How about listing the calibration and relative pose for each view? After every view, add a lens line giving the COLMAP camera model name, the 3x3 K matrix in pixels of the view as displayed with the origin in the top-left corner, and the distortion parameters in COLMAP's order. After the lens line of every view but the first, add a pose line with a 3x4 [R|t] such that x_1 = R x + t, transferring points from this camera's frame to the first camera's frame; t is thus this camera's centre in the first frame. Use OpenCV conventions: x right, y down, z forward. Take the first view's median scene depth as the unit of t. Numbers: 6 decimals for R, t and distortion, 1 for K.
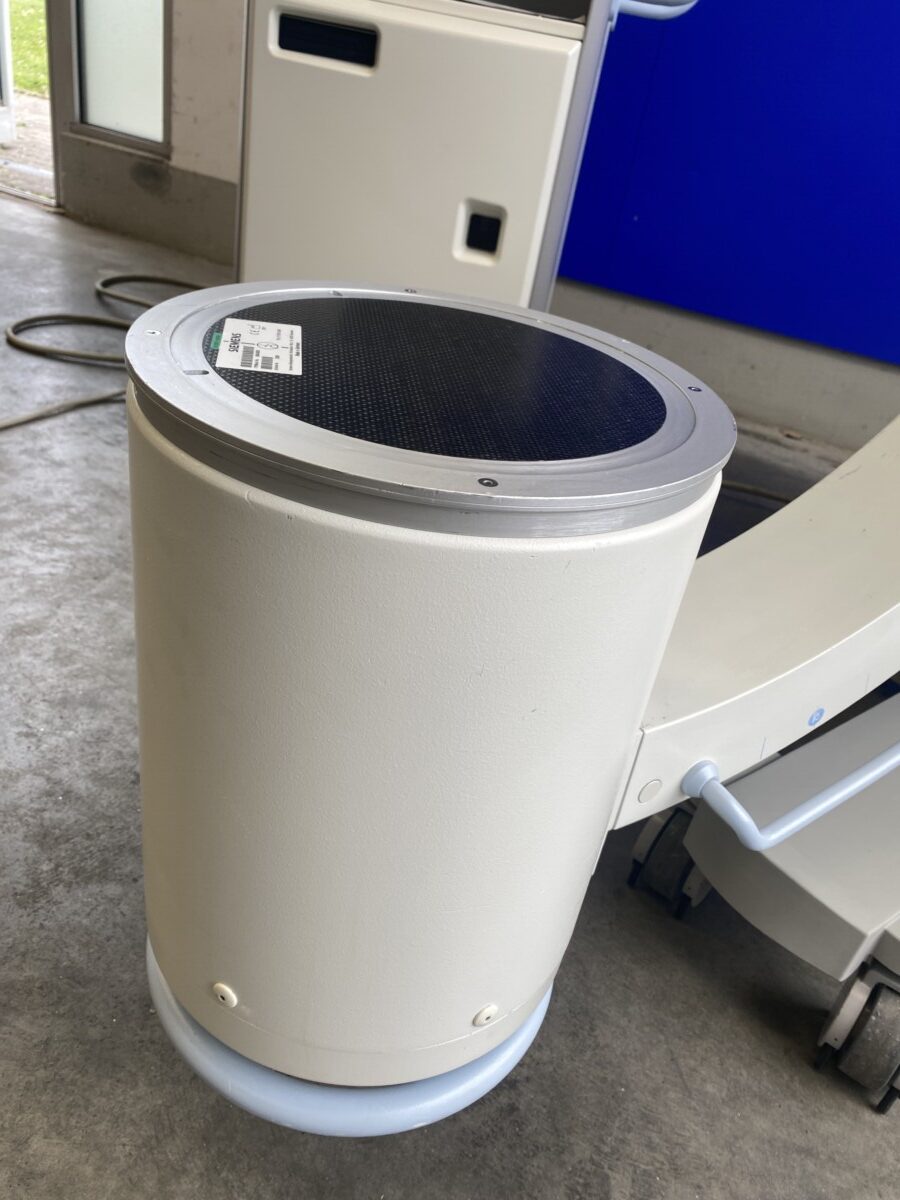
lens RADIAL K [[927.8, 0, 450.0], [0, 927.8, 600.0], [0, 0, 1]] dist [0.015039, -0.008633]
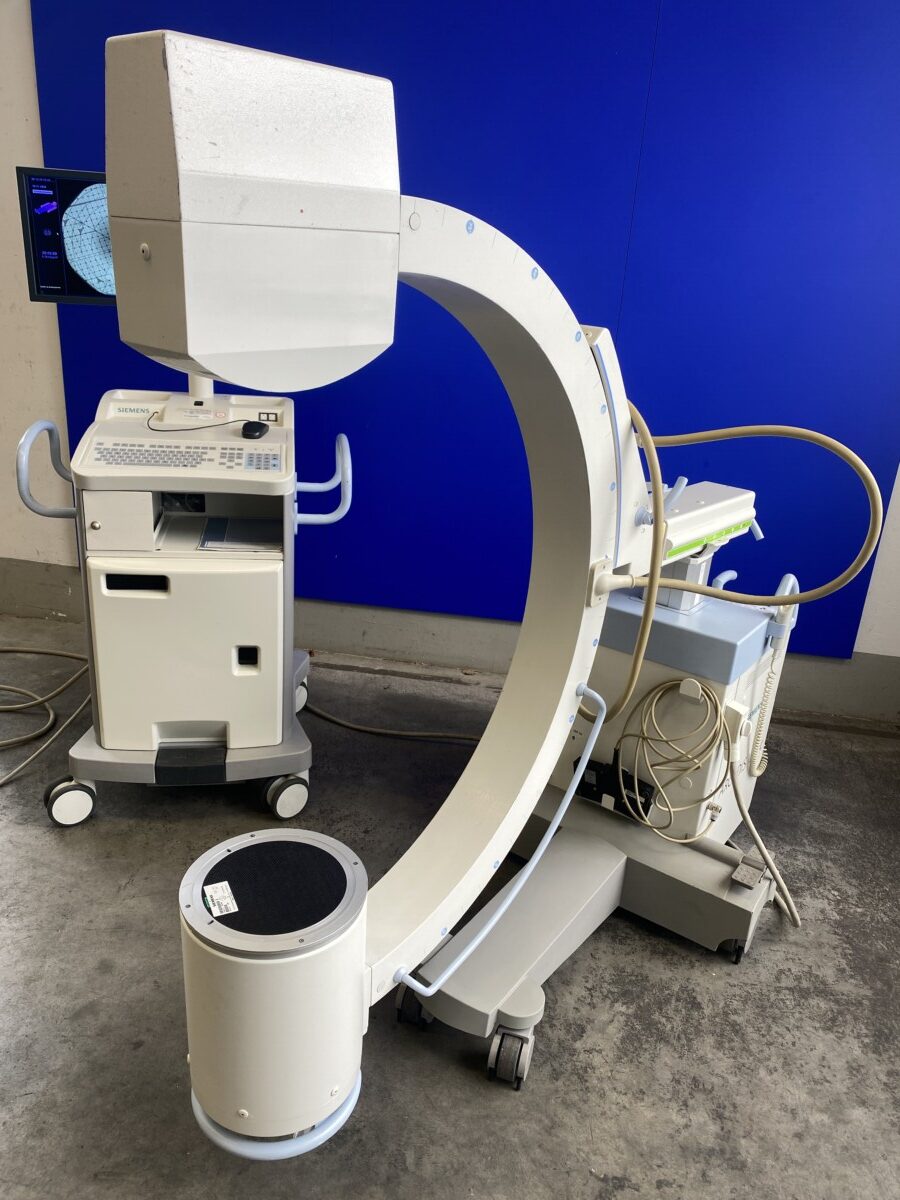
lens RADIAL K [[919.9, 0, 455.0], [0, 919.9, 606.2], [0, 0, 1]] dist [0.009473, -0.005196]
pose [[0.946615, -0.199981, 0.252841, -0.020877], [0.231707, 0.967386, -0.102349, -0.419488], [-0.224127, 0.155470, 0.962079, -1.378847]]
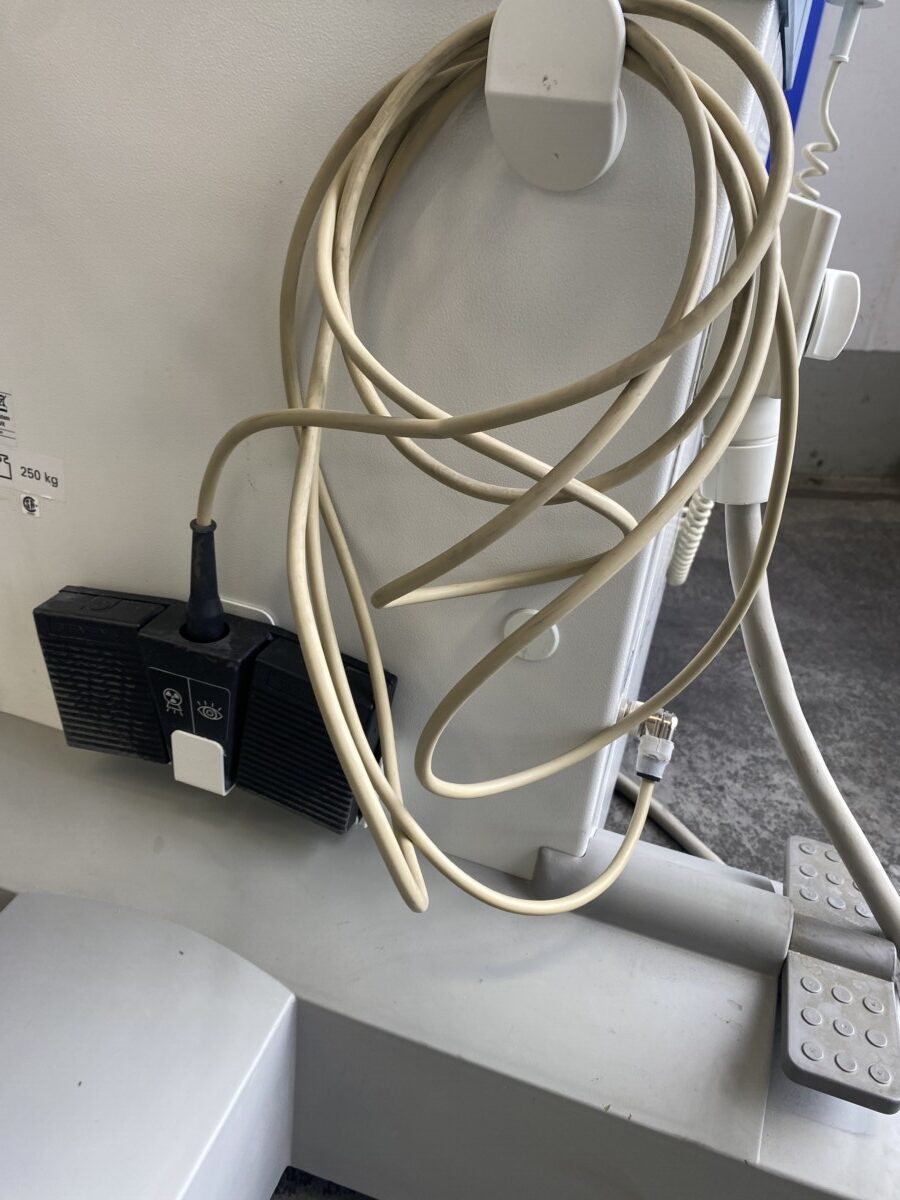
lens RADIAL K [[919.6, 0, 442.5], [0, 919.6, 584.1], [0, 0, 1]] dist [0.003975, 0.001366]
pose [[0.827588, -0.332875, 0.451988, 0.957186], [0.323062, 0.940926, 0.101438, -0.127353], [-0.459053, 0.062071, 0.886238, 0.781937]]
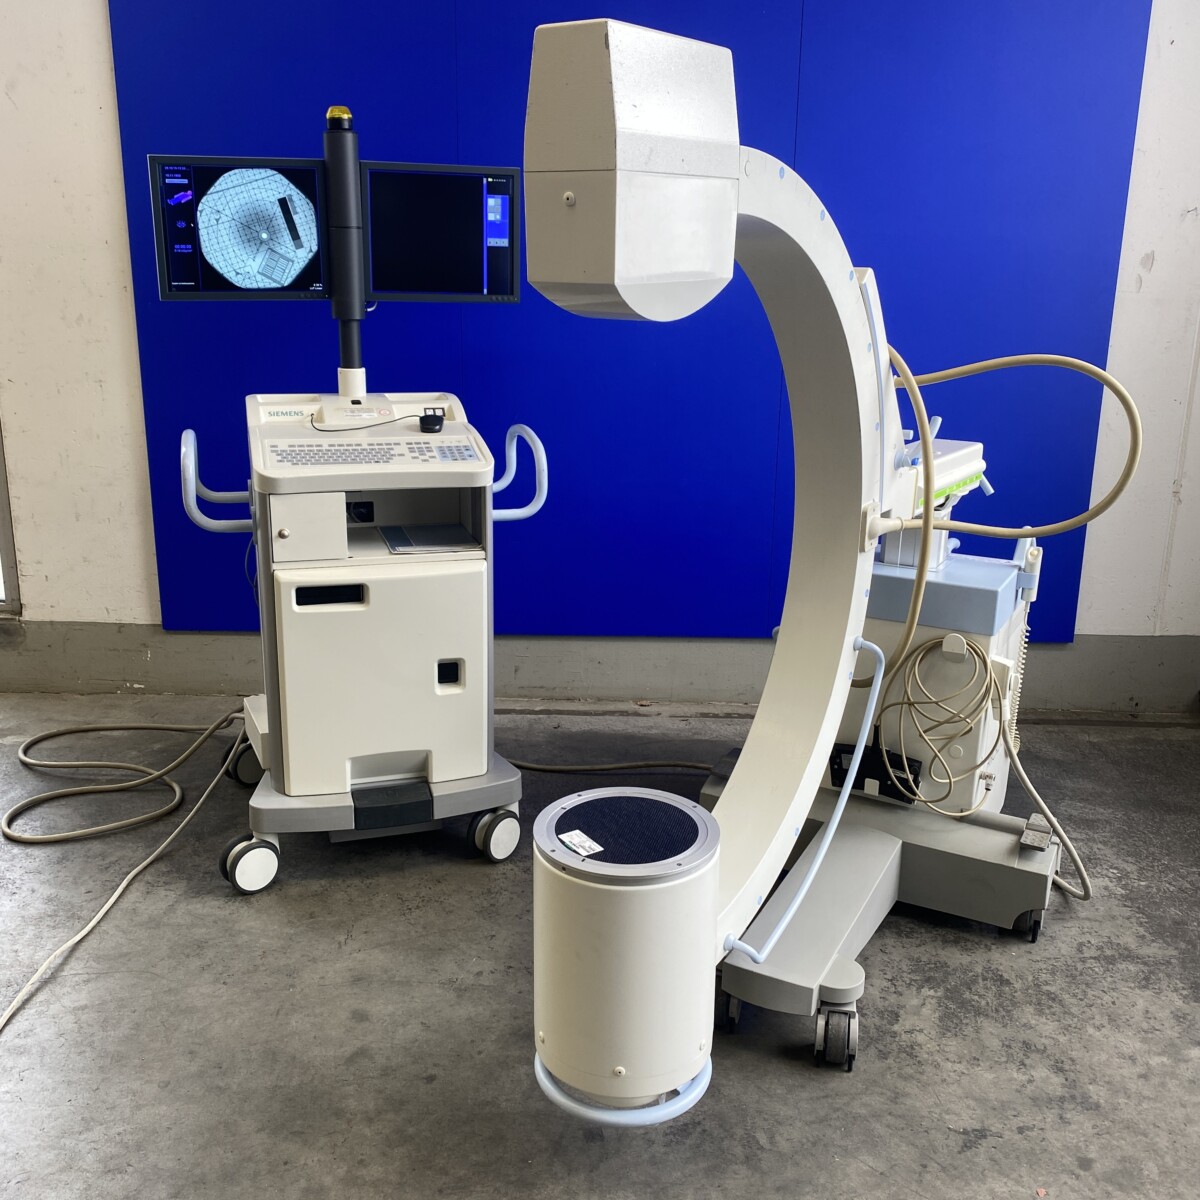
lens RADIAL K [[1223.2, 0, 602.0], [0, 1223.2, 582.2], [0, 0, 1]] dist [0.018971, -0.025349]
pose [[0.893298, -0.252824, 0.371618, -0.834864], [0.333081, 0.927511, -0.169646, -0.208819], [-0.301789, 0.275323, 0.912754, -1.762302]]
